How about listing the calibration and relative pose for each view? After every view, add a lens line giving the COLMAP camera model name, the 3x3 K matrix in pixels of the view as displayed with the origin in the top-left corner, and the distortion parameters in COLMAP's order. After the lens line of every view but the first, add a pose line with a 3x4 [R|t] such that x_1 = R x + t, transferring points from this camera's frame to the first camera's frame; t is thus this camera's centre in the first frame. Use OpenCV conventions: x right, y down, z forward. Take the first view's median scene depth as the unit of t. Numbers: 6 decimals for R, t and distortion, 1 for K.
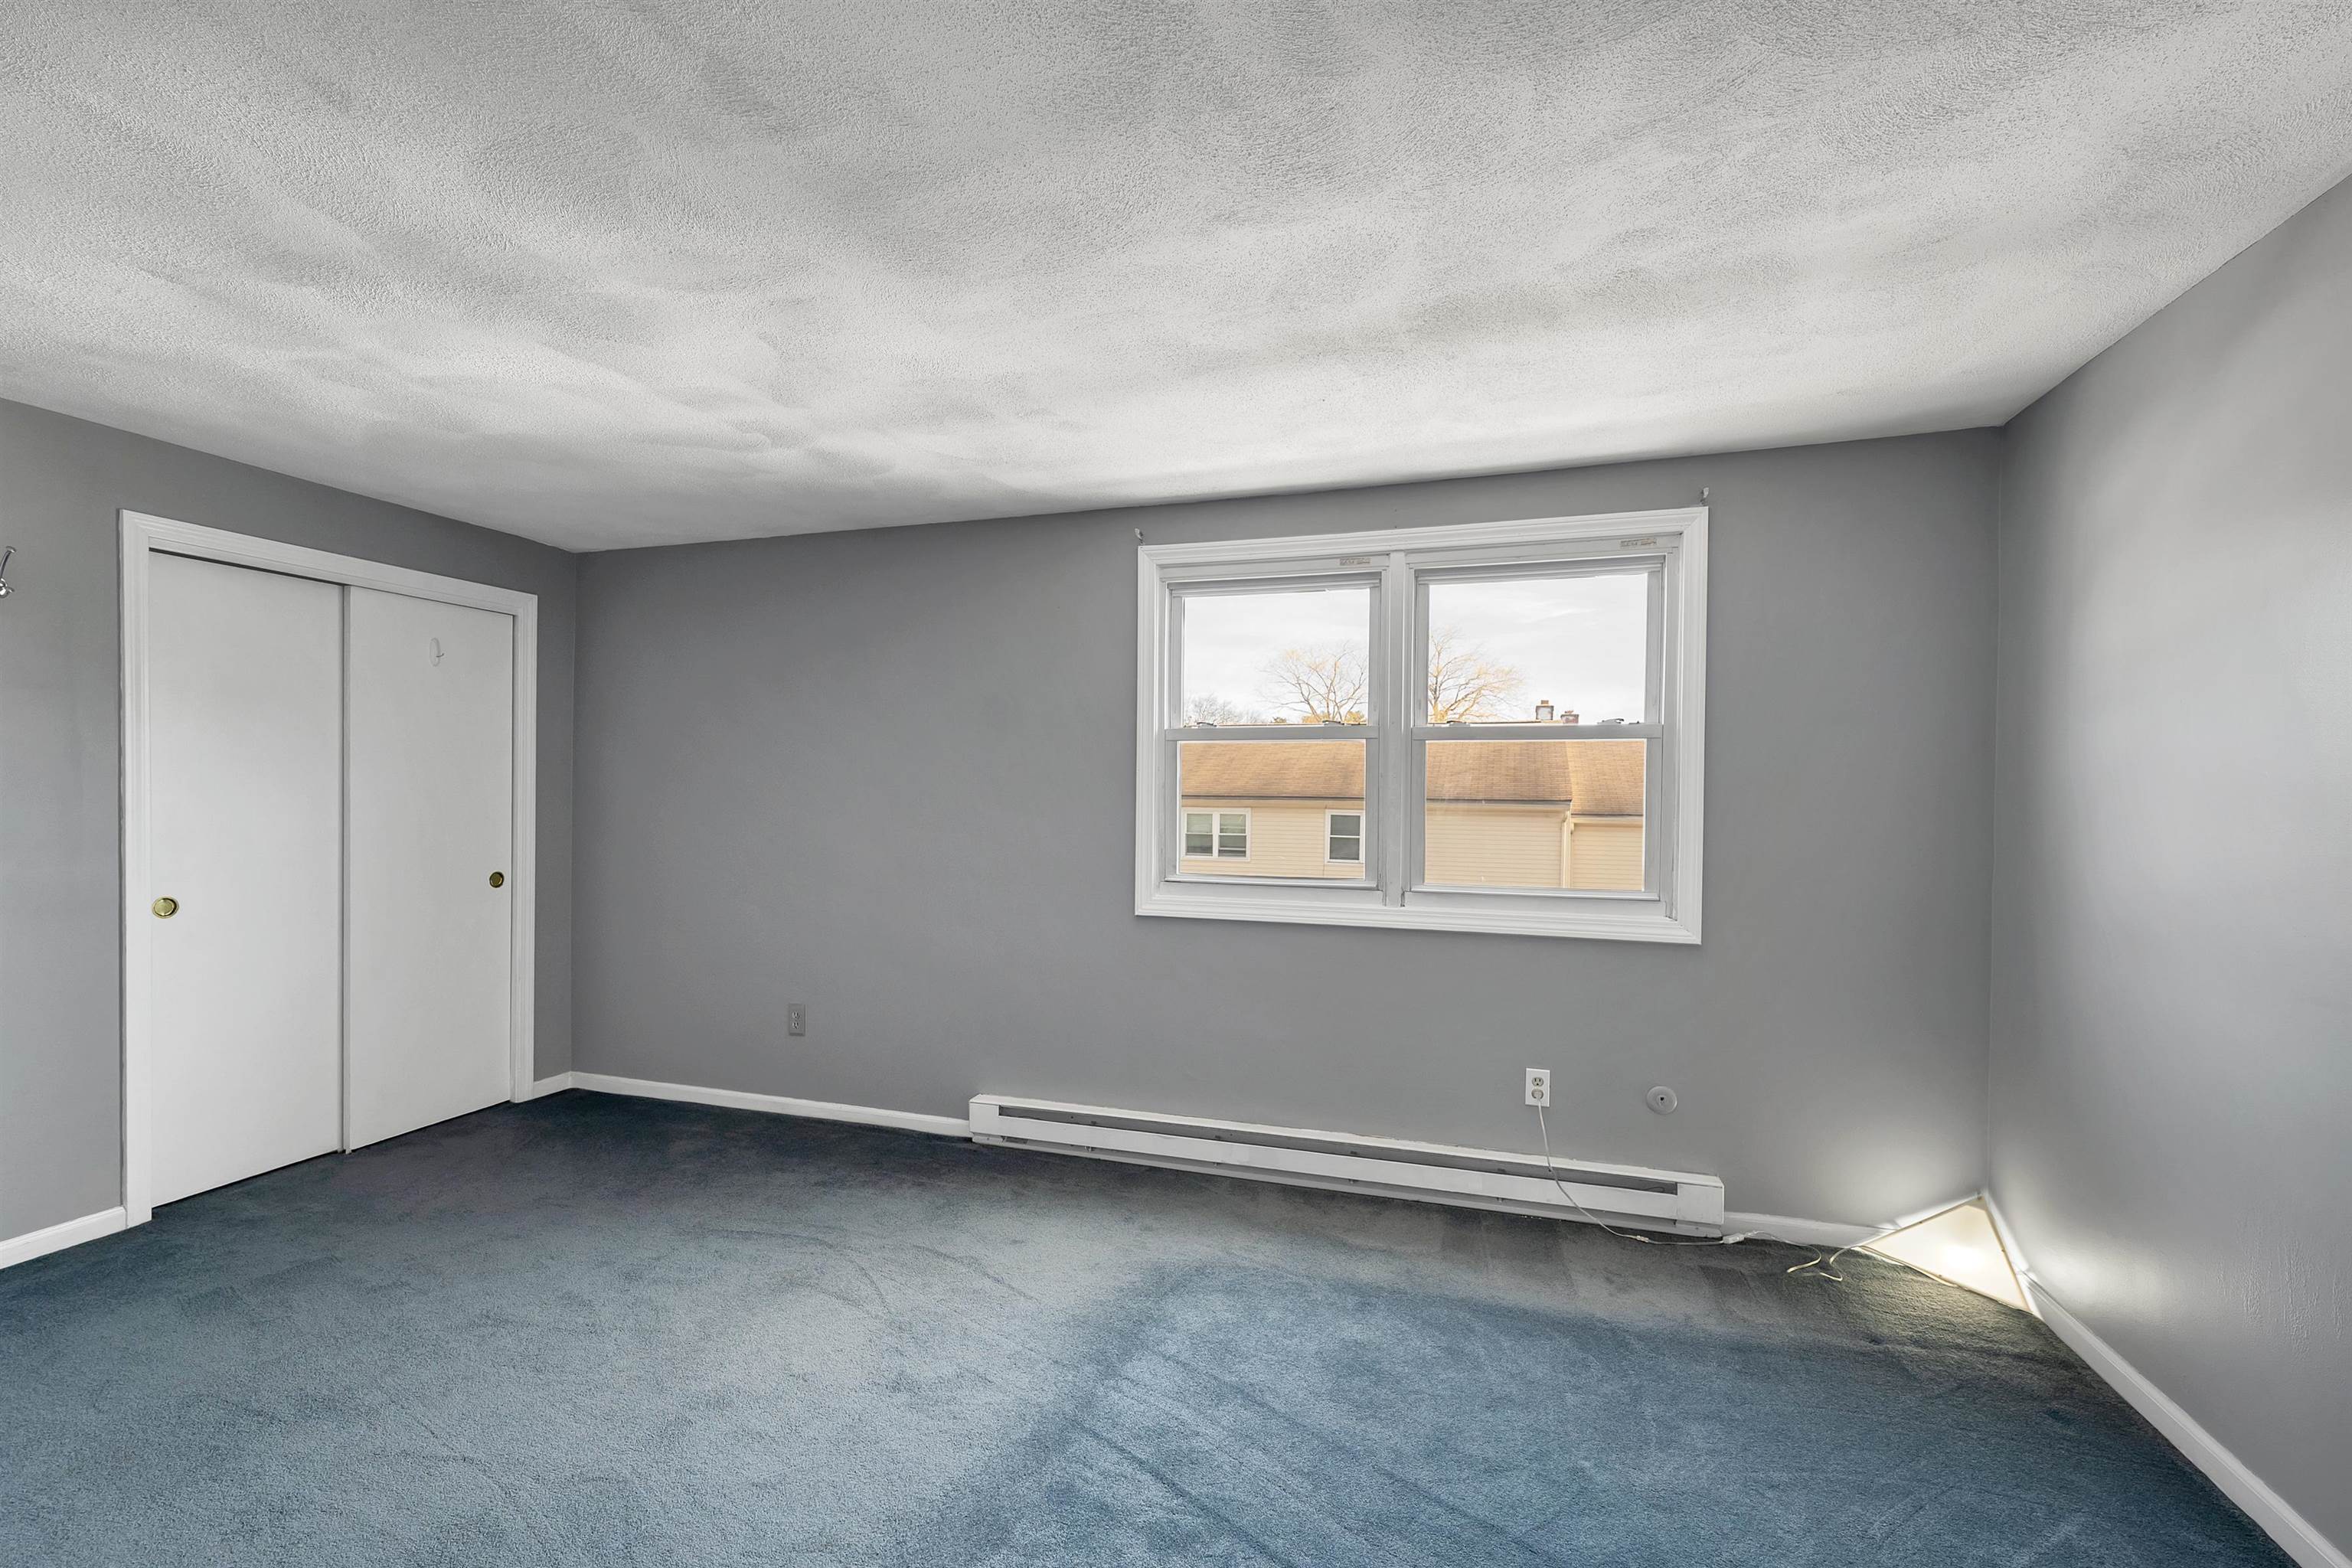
lens RADIAL K [[960.9, 0, 1182.6], [0, 960.9, 800.5], [0, 0, 1]] dist [0.002316, 0.001196]
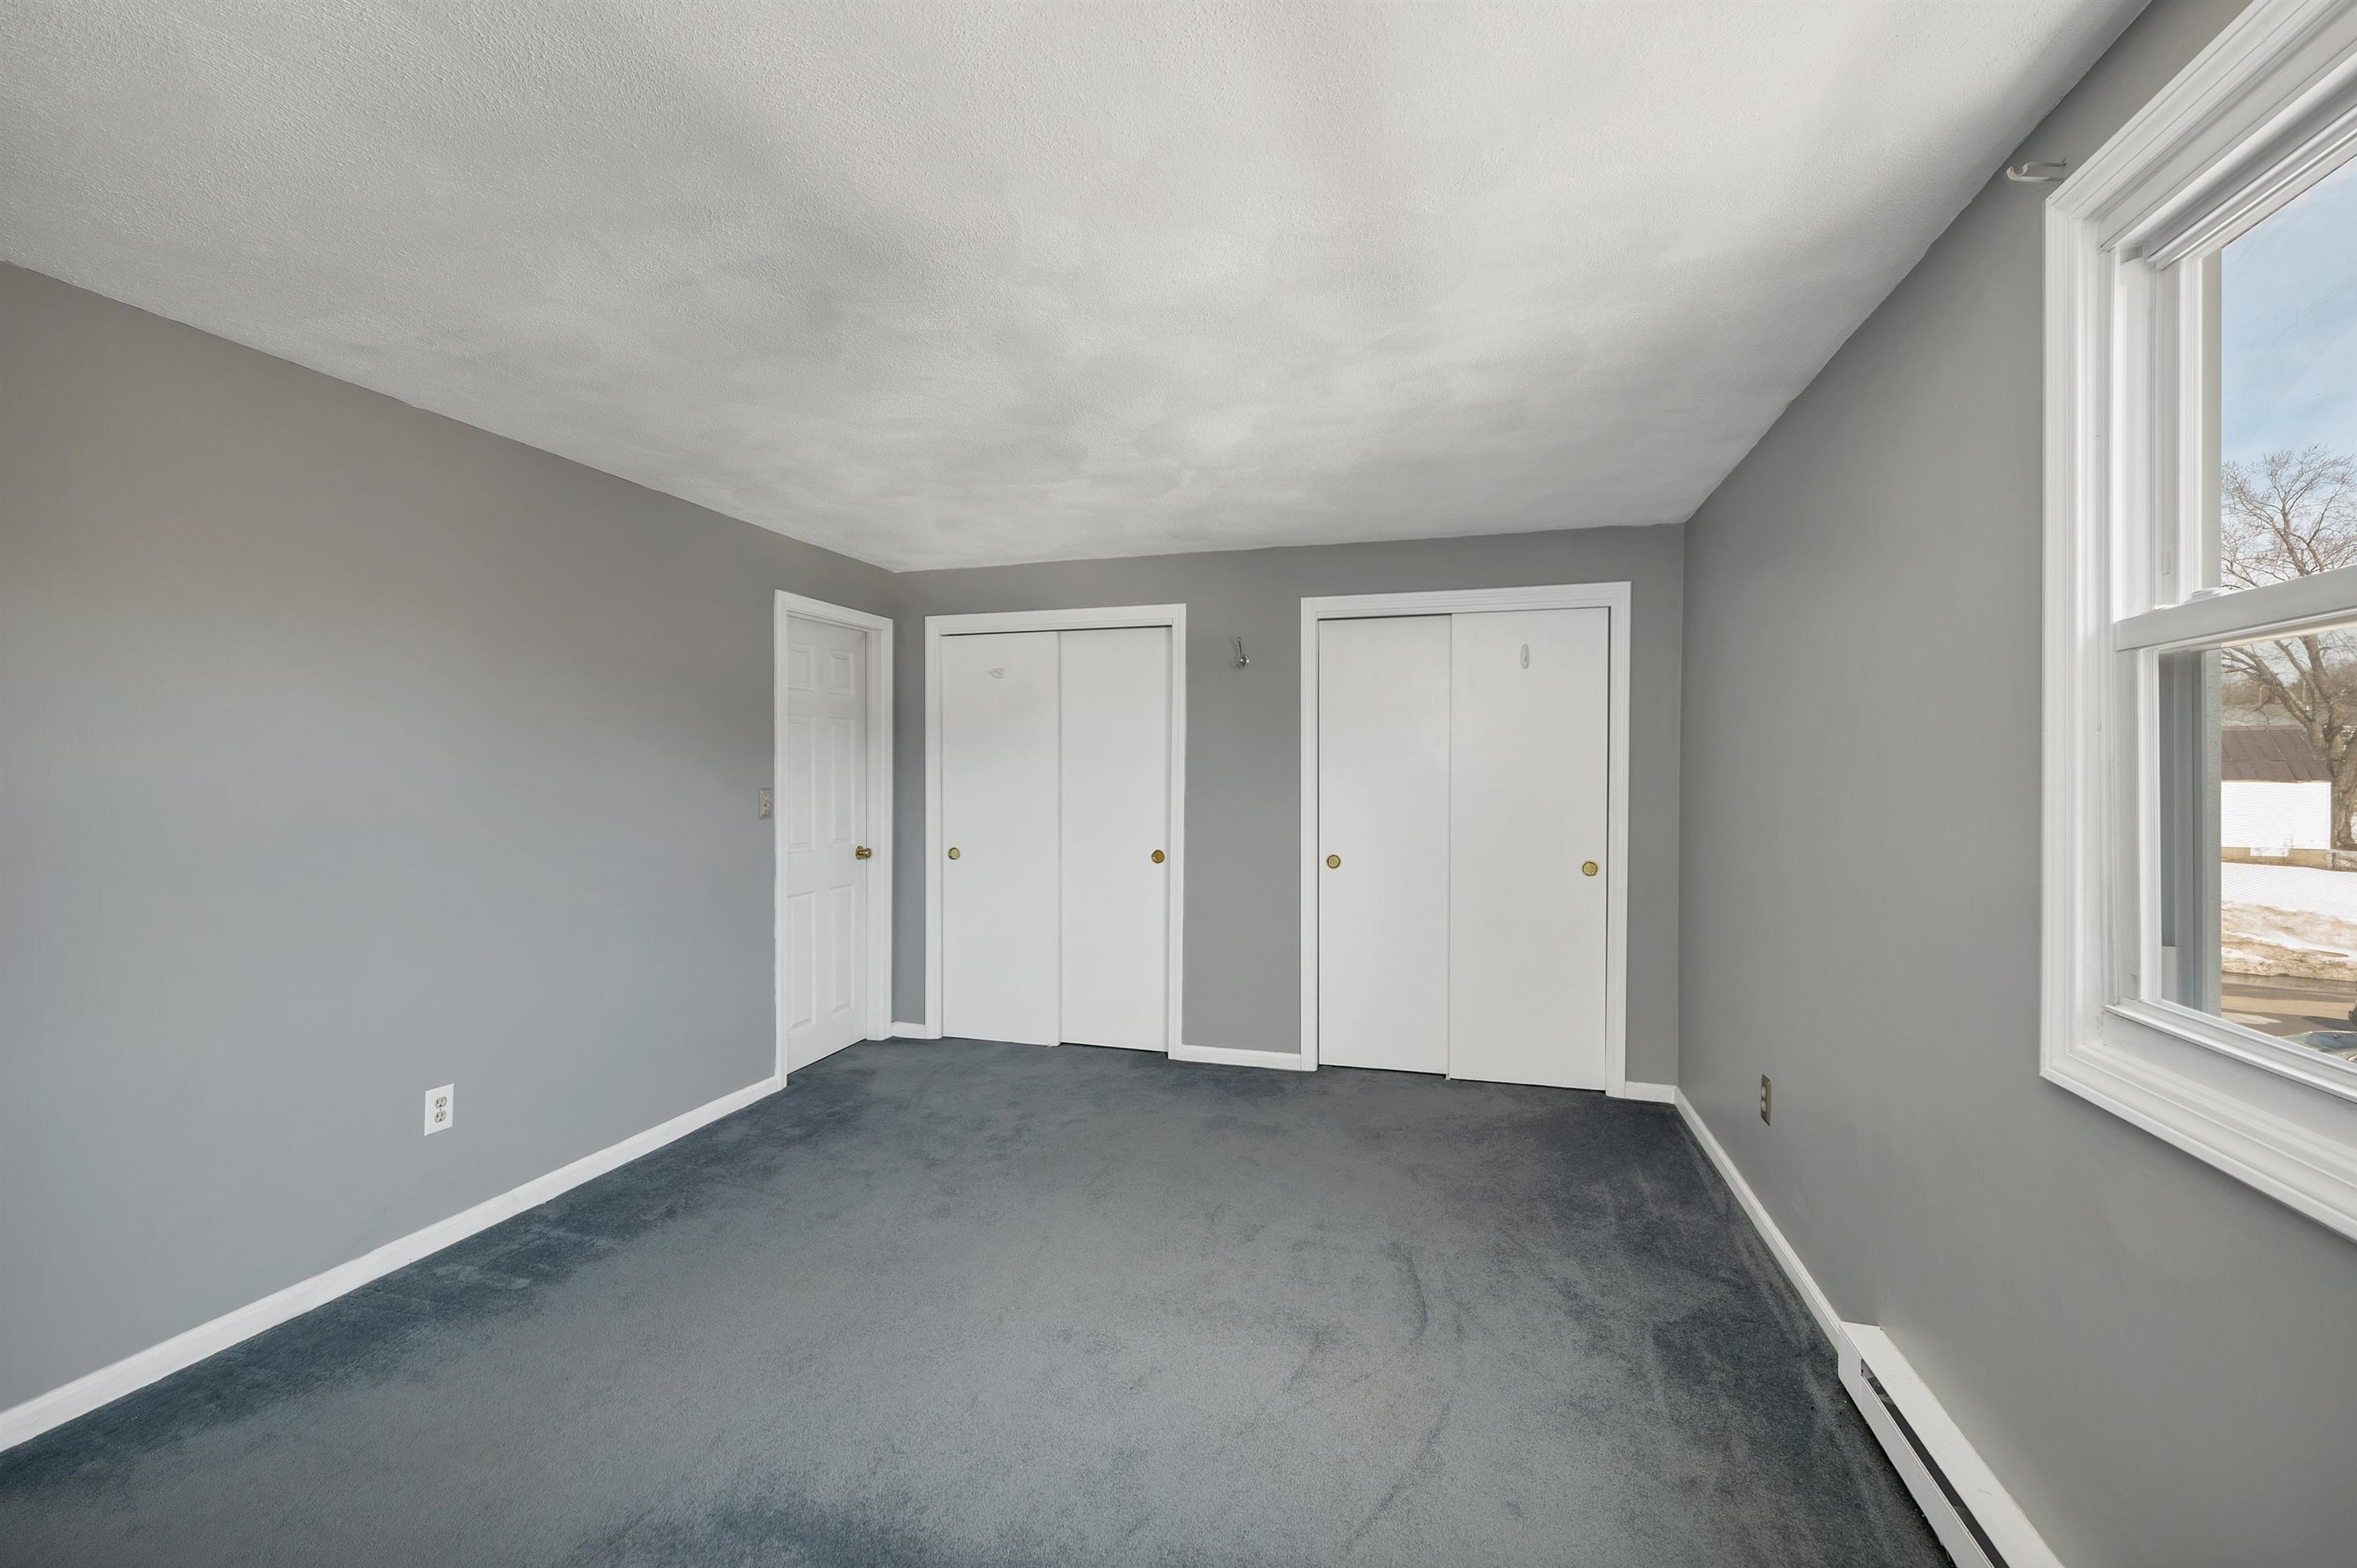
lens RADIAL K [[991.1, 0, 1184.3], [0, 991.1, 784.6], [0, 0, 1]] dist [0.014251, 0.000235]
pose [[0.048967, 0.002210, -0.998798, 0.371694], [-0.009410, 0.999954, 0.001752, -0.006223], [0.998756, 0.009313, 0.048985, 0.601714]]
